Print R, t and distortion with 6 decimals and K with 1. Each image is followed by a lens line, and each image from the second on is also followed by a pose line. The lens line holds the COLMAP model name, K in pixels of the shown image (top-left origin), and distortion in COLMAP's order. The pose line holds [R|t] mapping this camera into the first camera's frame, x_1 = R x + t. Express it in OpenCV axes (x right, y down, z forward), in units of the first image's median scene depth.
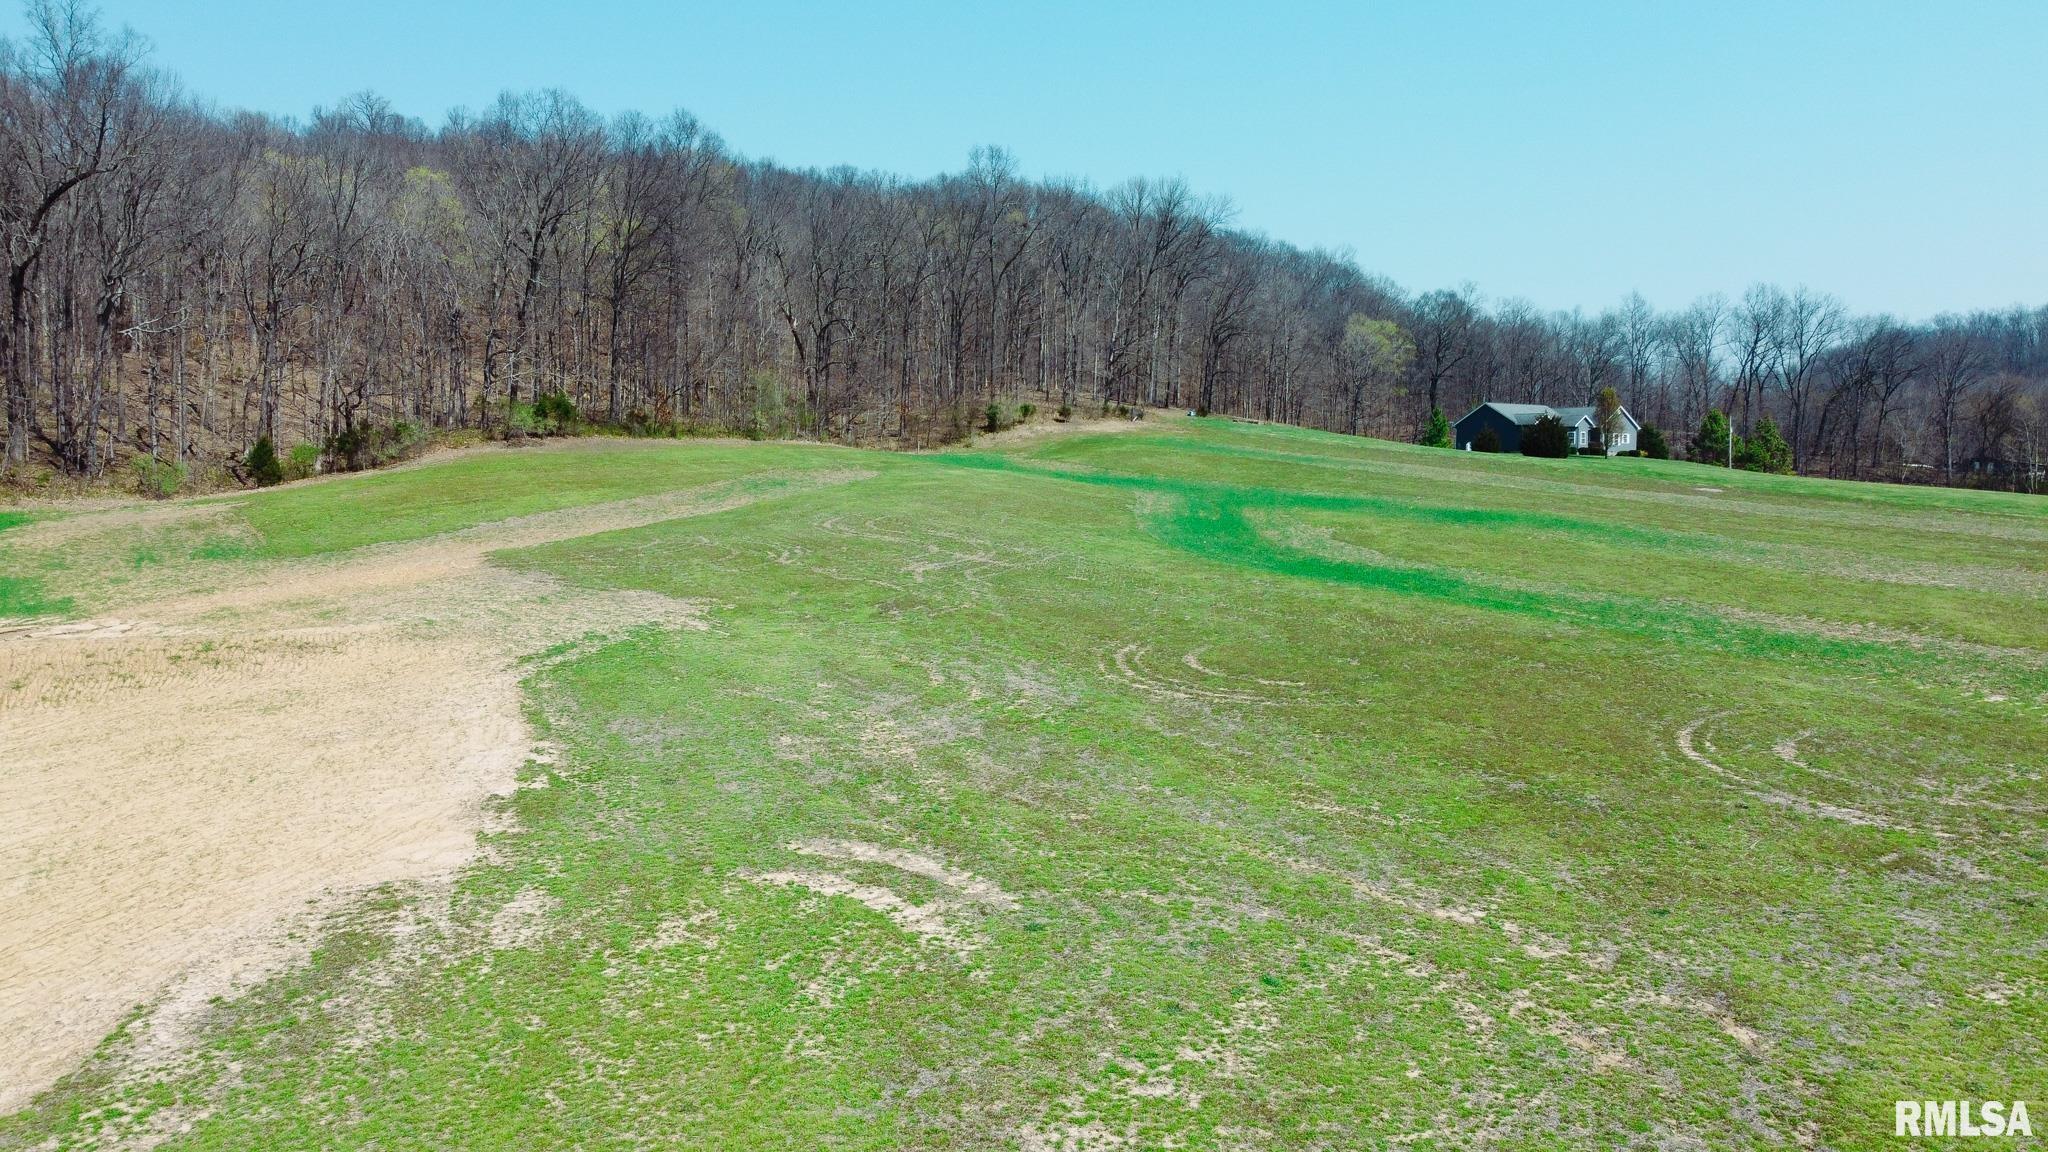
lens RADIAL K [[1546.4, 0, 1016.9], [0, 1546.4, 579.6], [0, 0, 1]] dist [-0.001322, -0.007149]
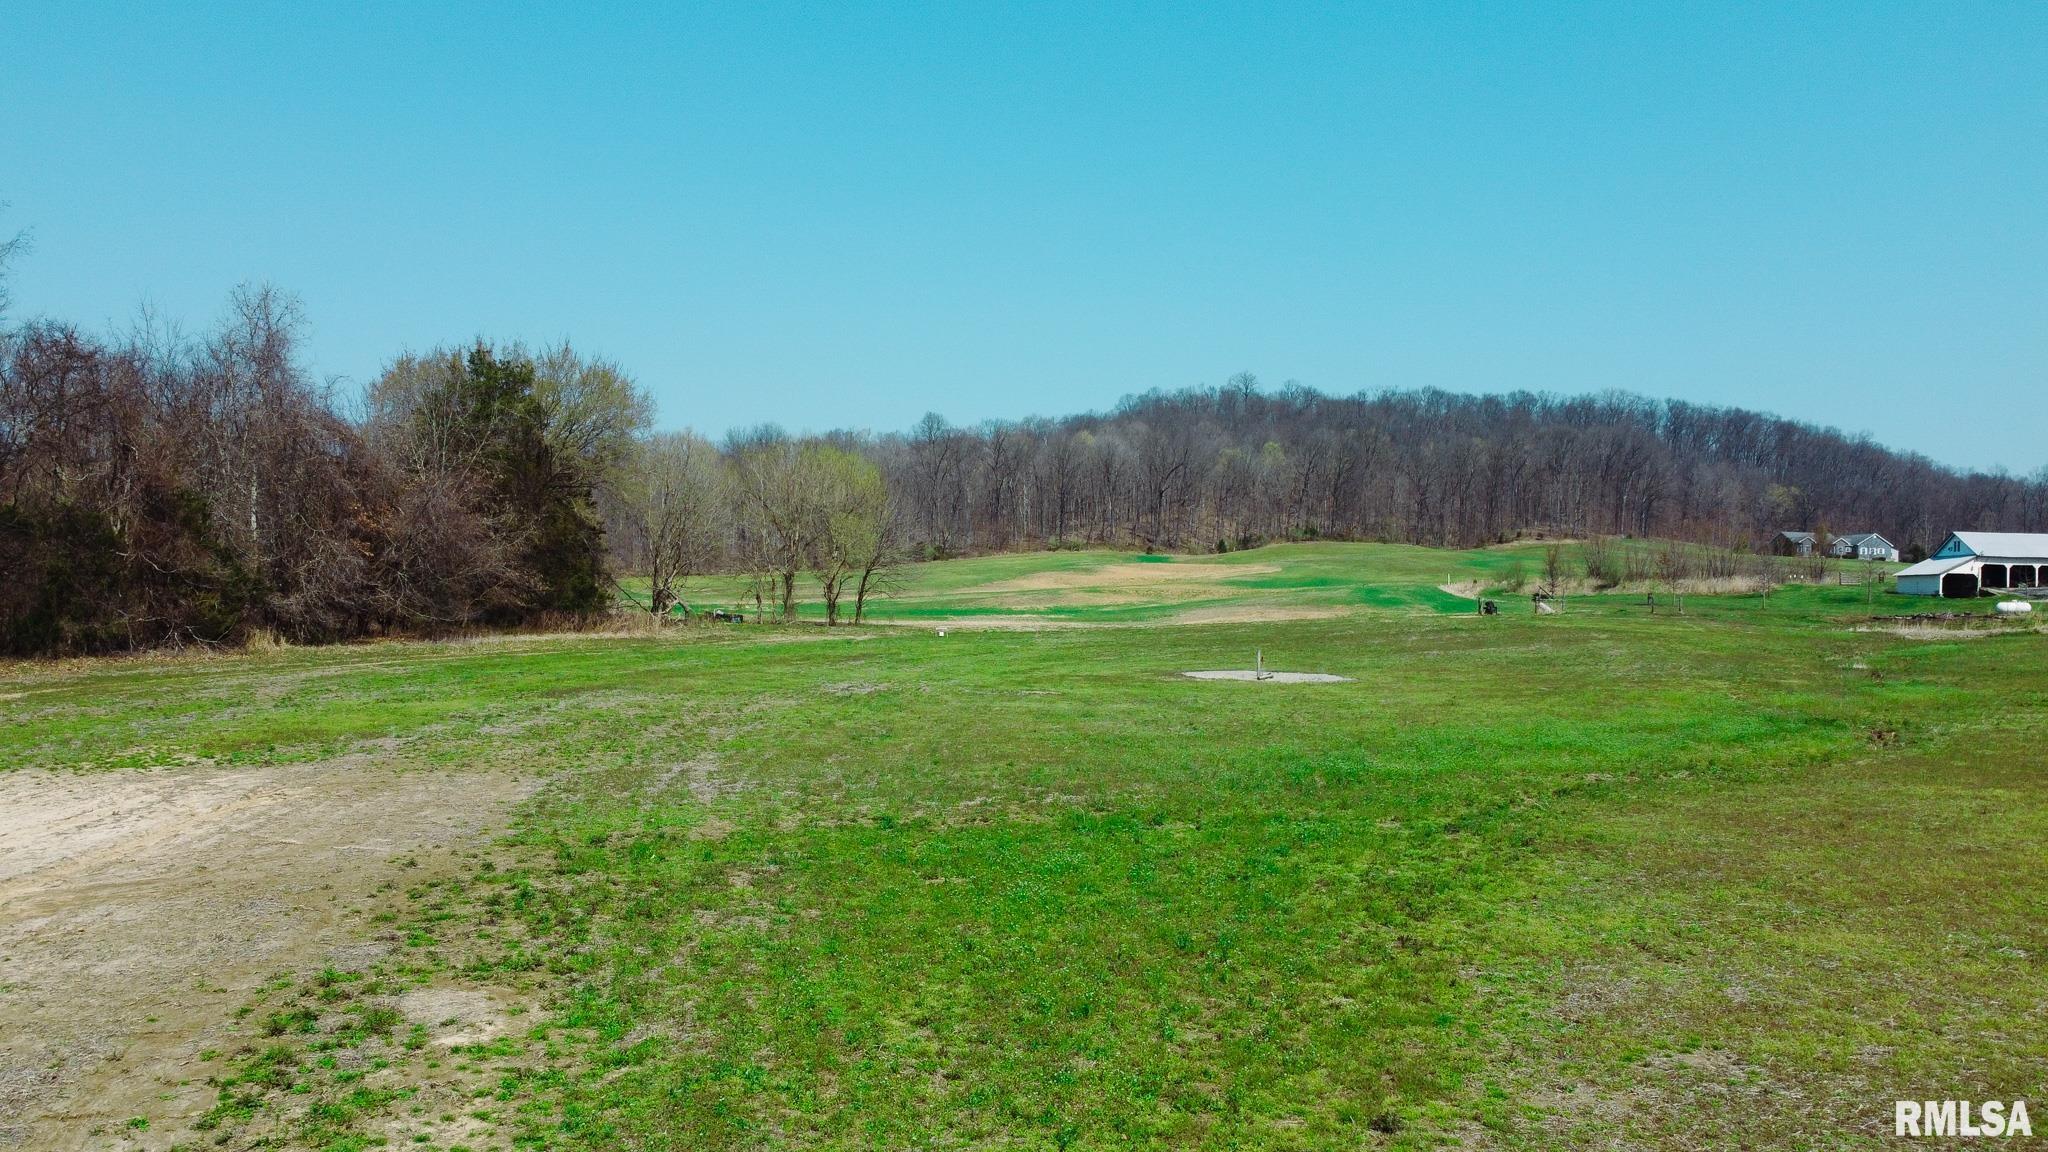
lens RADIAL K [[1546.4, 0, 1016.9], [0, 1546.4, 579.6], [0, 0, 1]] dist [-0.001322, -0.007149]
pose [[0.868366, 0.014481, -0.495712, 0.619678], [-0.060218, 0.995256, -0.076414, 0.219230], [0.492254, 0.096206, 0.865119, -1.659389]]
